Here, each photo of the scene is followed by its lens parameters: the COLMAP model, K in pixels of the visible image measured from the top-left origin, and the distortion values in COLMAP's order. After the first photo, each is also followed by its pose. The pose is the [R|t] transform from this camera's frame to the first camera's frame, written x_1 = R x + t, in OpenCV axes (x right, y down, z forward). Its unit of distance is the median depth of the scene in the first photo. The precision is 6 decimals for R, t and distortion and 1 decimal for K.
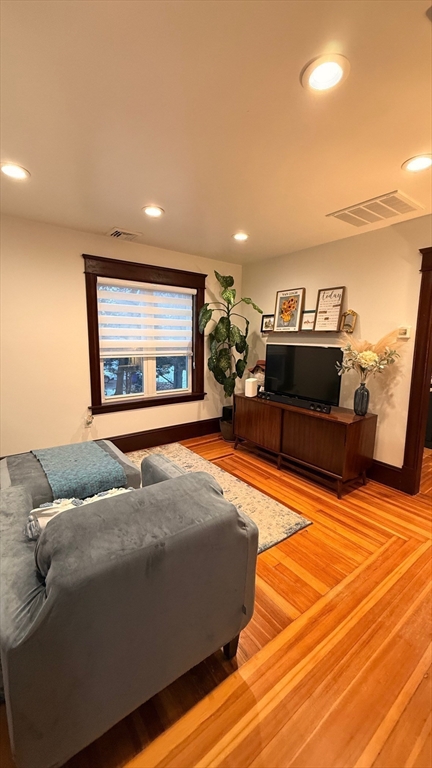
lens RADIAL K [[303.9, 0, 214.7], [0, 303.9, 380.6], [0, 0, 1]] dist [-0.000414, 0.000076]
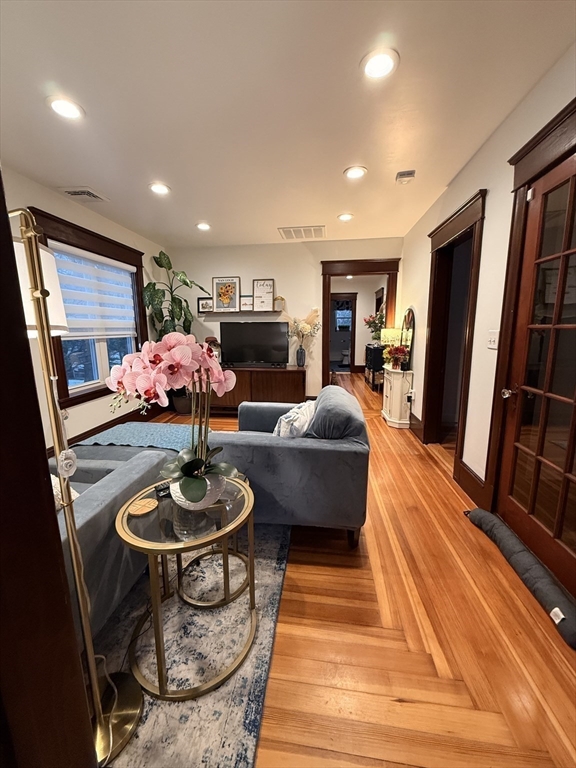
lens RADIAL K [[304.1, 0, 287.0], [0, 304.1, 380.8], [0, 0, 1]] dist [-0.000181, -0.000053]
pose [[0.691814, -0.144935, 0.707381, -0.524912], [0.120550, 0.989082, 0.084756, 0.037578], [-0.711942, 0.026639, 0.701733, -0.011600]]
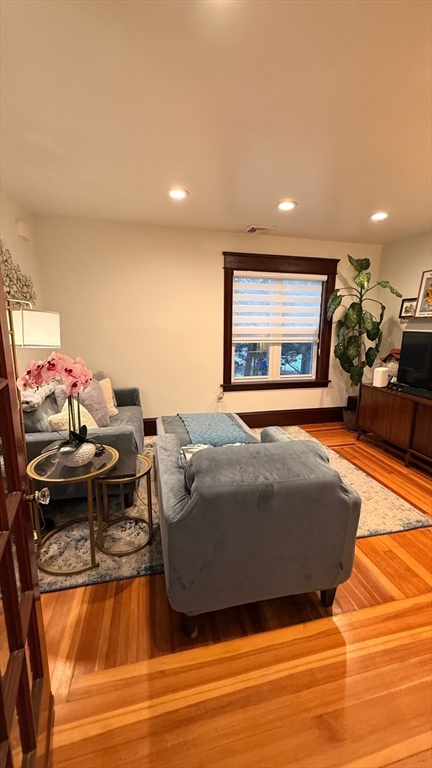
lens RADIAL K [[303.9, 0, 214.7], [0, 303.9, 380.6], [0, 0, 1]] dist [-0.000414, 0.000076]
pose [[0.915072, 0.067646, -0.397578, 0.024287], [-0.052194, 0.997406, 0.049572, 0.013662], [0.399900, -0.024611, 0.916228, -0.071751]]
